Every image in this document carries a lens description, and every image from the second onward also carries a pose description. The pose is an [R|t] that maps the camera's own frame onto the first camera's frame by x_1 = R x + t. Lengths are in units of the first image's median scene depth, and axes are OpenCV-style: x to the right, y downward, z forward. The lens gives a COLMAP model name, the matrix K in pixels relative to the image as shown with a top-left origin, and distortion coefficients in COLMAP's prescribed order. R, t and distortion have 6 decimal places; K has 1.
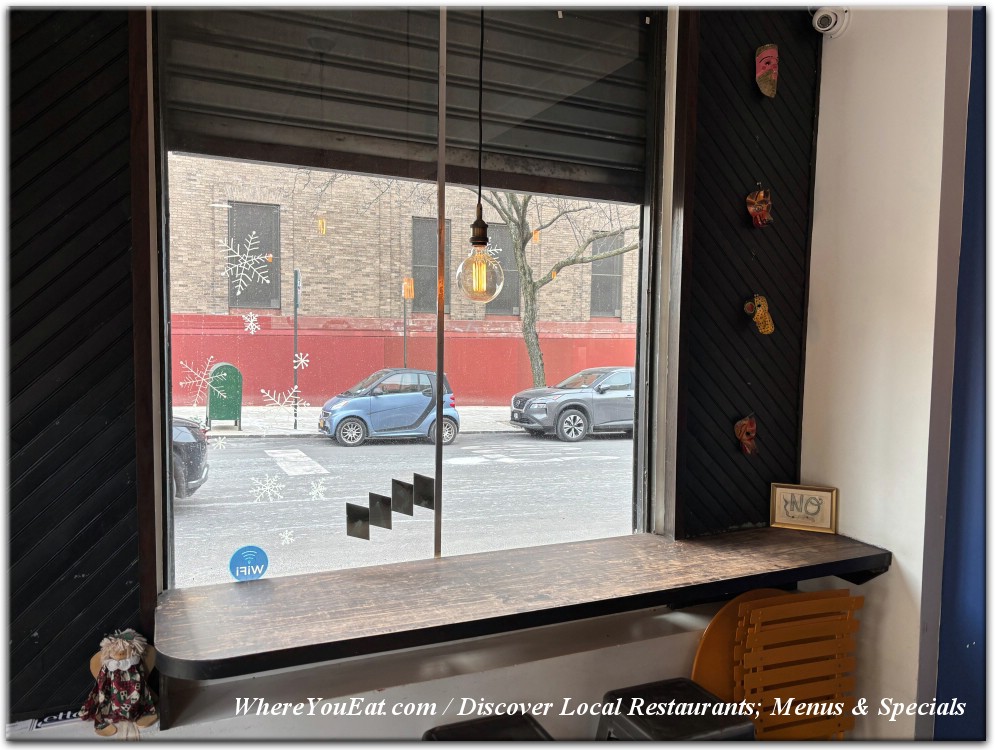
lens RADIAL K [[738.2, 0, 497.3], [0, 738.2, 378.1], [0, 0, 1]] dist [0.028470, -0.026609]
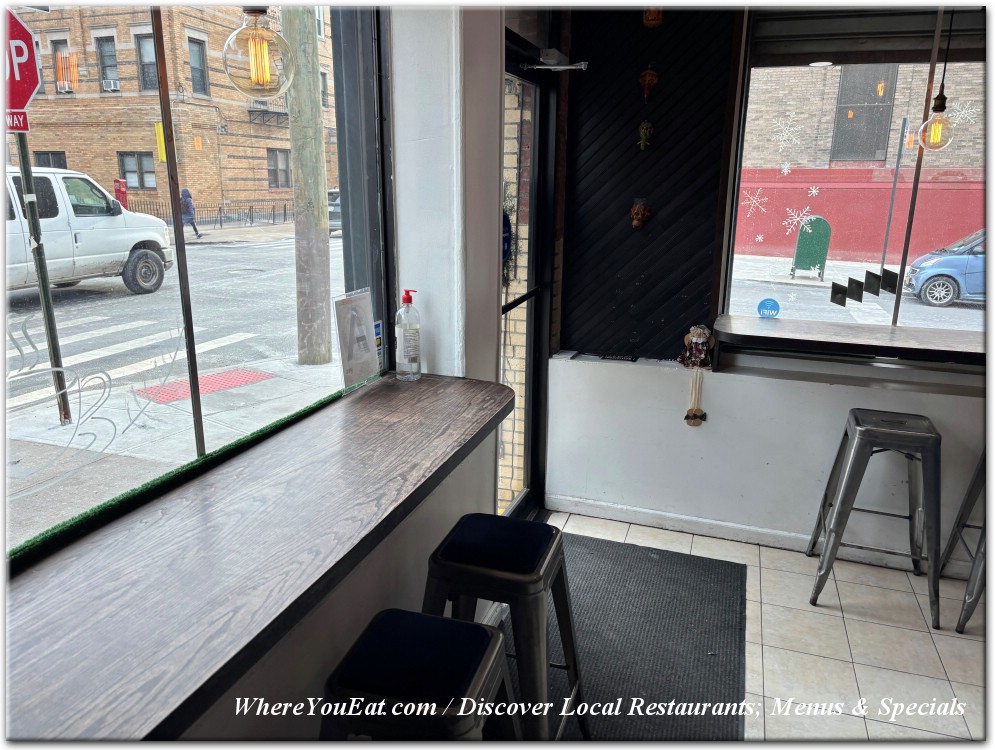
lens RADIAL K [[738.2, 0, 493.9], [0, 738.2, 376.8], [0, 0, 1]] dist [0.028470, -0.026609]
pose [[0.719346, 0.170511, -0.673400, 0.375947], [-0.042194, 0.978341, 0.202652, 0.069848], [0.693369, -0.117363, 0.710961, -0.669148]]
